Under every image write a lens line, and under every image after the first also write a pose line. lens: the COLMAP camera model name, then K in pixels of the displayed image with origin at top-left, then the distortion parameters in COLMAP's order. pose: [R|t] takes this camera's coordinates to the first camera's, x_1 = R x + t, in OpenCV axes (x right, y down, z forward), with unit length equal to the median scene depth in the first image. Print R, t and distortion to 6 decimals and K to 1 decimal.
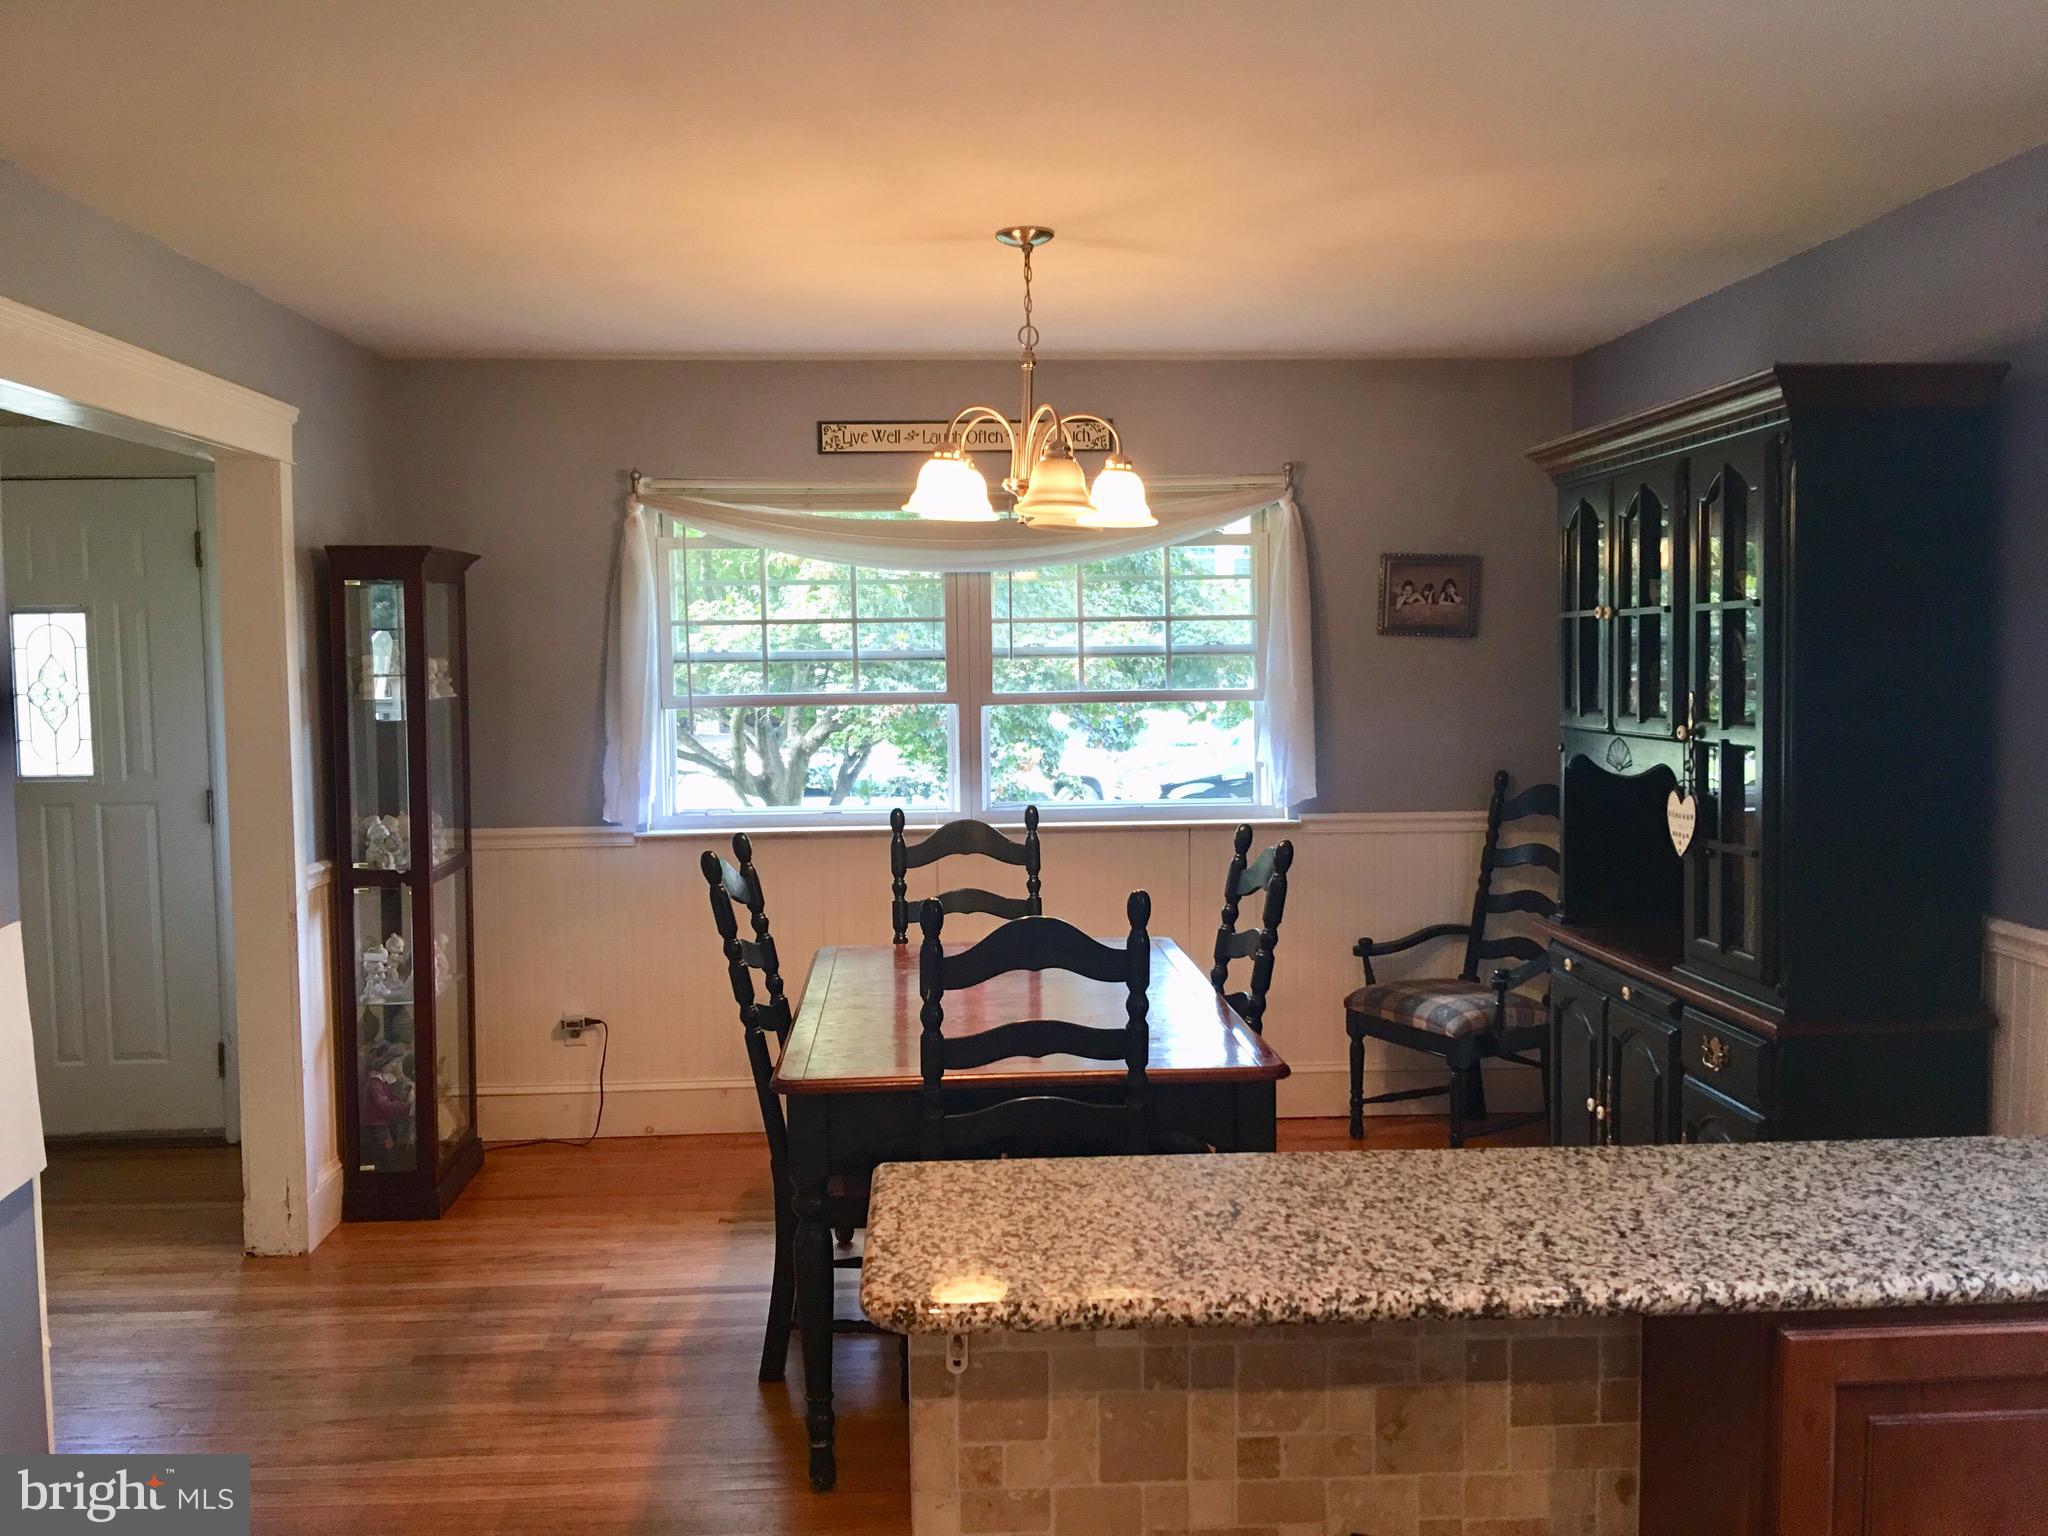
lens RADIAL K [[1743.4, 0, 1022.4], [0, 1743.4, 752.6], [0, 0, 1]] dist [0.088350, 0.000762]
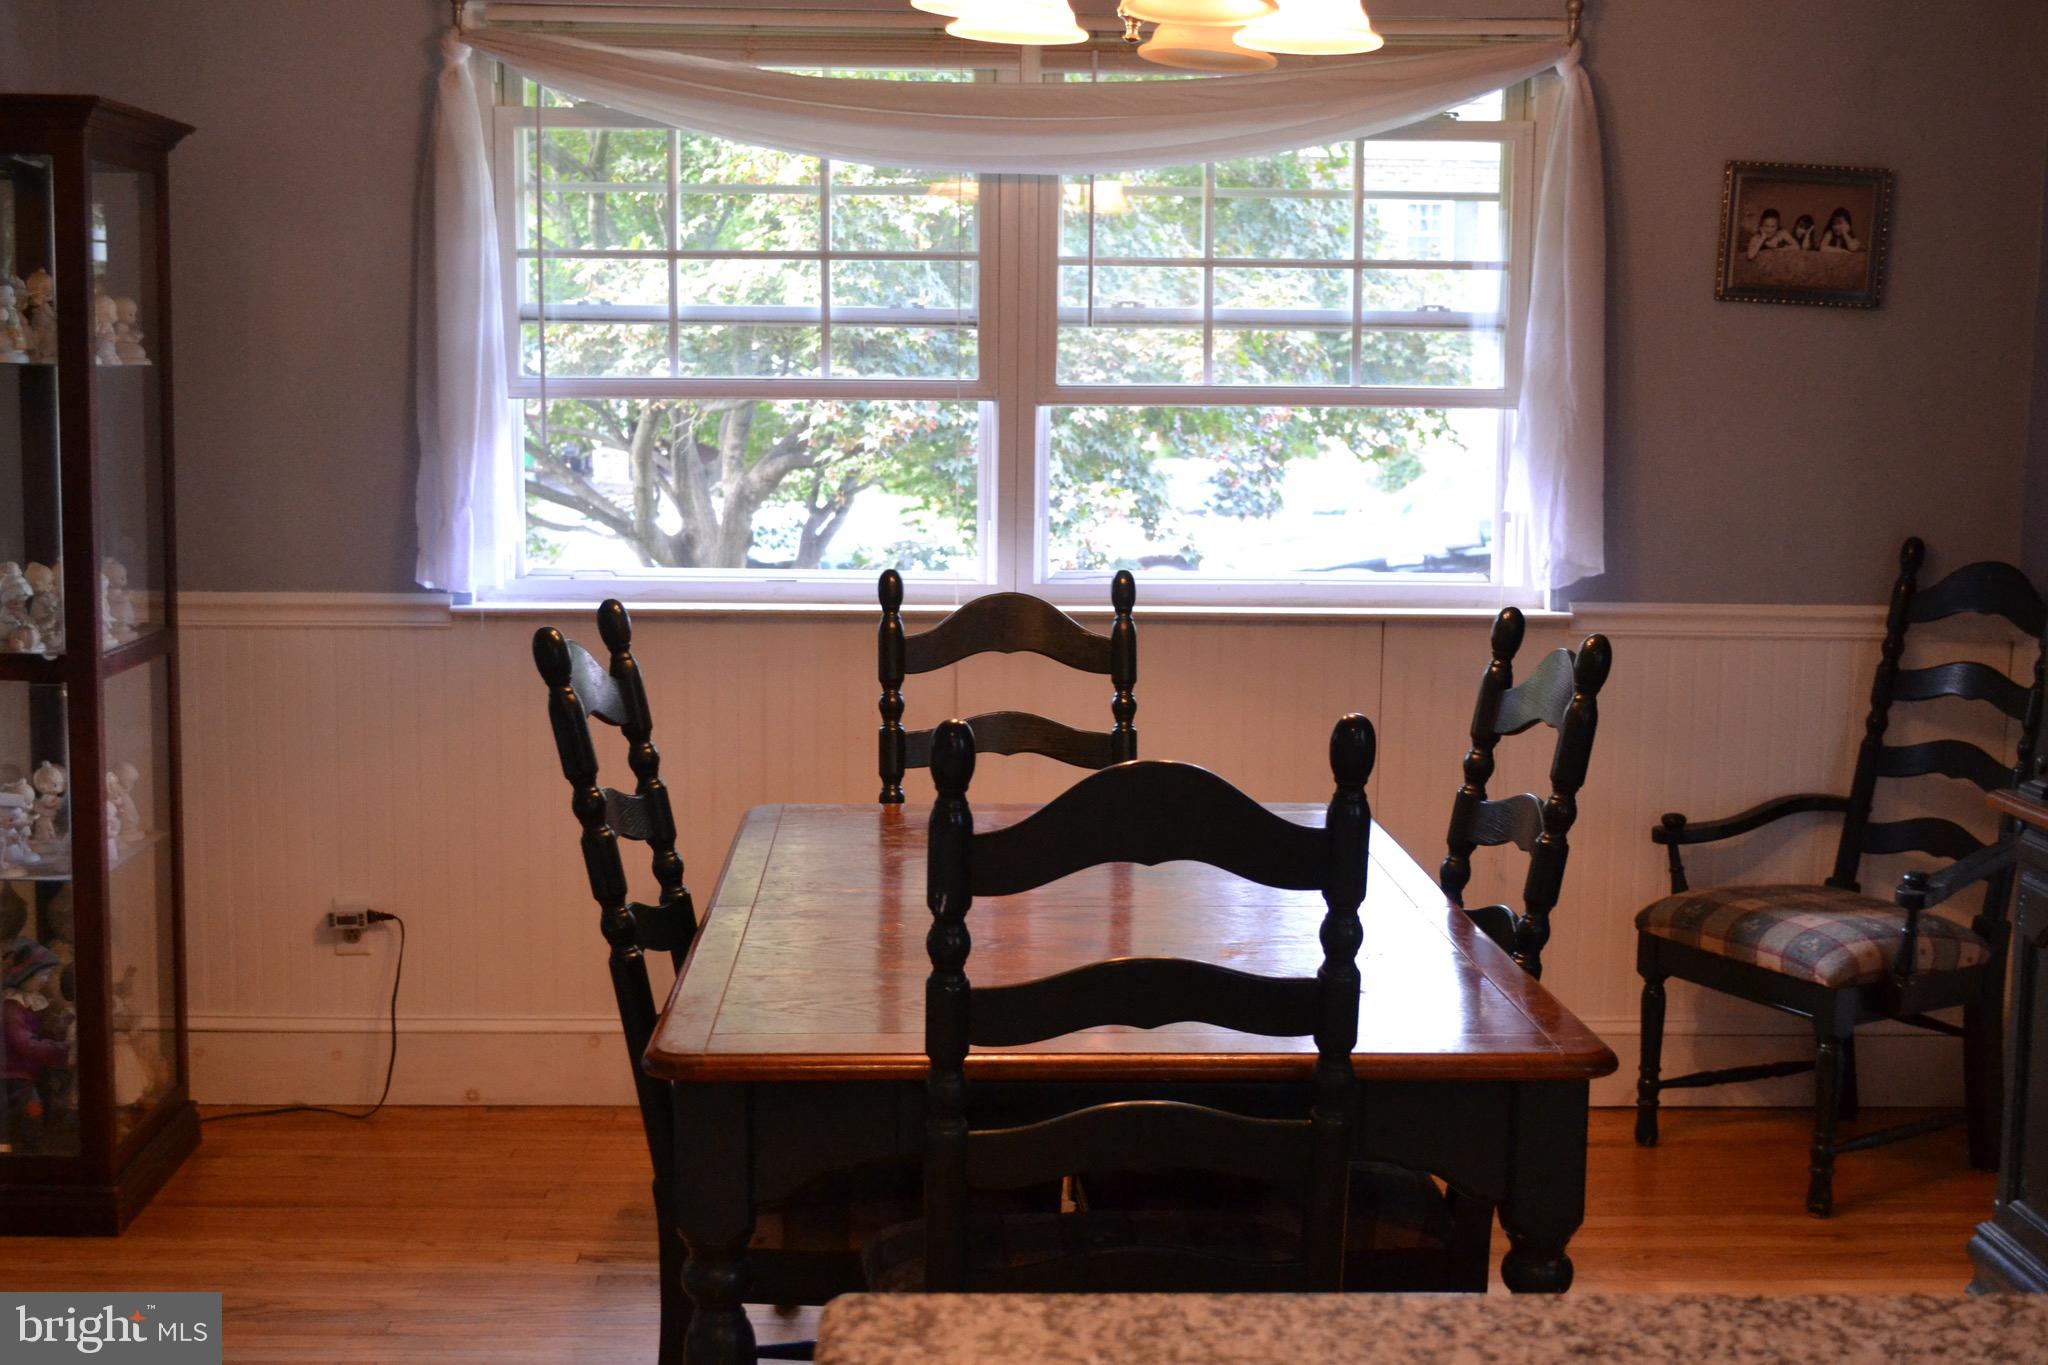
lens RADIAL K [[2547.9, 0, 1026.0], [0, 2547.9, 686.9], [0, 0, 1]] dist [0.060034, 0.000000]
pose [[0.999507, 0.025753, -0.017965, -0.009679], [-0.024573, 0.997707, 0.063068, 0.014325], [0.019547, -0.062595, 0.997848, 0.138965]]
